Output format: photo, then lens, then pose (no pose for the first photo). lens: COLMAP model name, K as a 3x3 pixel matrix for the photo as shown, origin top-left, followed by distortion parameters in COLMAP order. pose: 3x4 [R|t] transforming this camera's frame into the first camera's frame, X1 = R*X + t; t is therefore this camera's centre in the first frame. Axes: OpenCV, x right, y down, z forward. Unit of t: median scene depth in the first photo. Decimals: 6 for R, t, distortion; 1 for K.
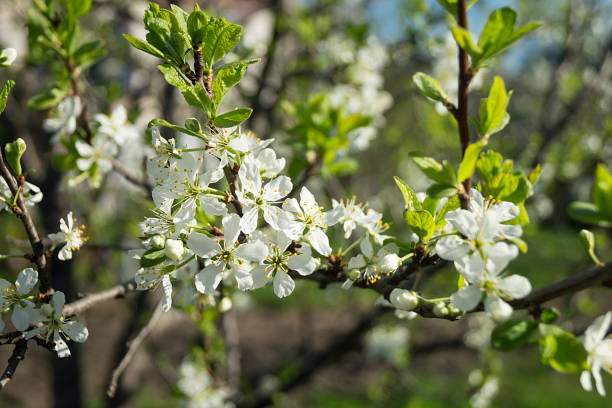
lens RADIAL K [[853.9, 0, 306.0], [0, 853.9, 124.5], [0, 0, 1]] dist [0.004618, -0.036908]
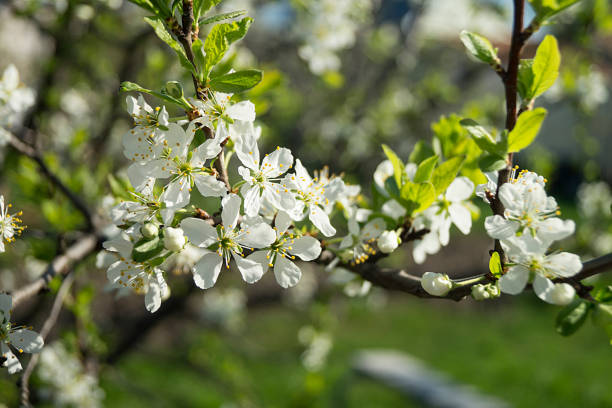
lens RADIAL K [[853.9, 0, 306.0], [0, 853.9, 124.5], [0, 0, 1]] dist [0.004618, -0.036908]
pose [[0.972322, -0.012851, 0.233293, -0.209535], [0.002008, 0.998909, 0.046655, -0.004353], [-0.233638, -0.044895, 0.971287, 0.154933]]
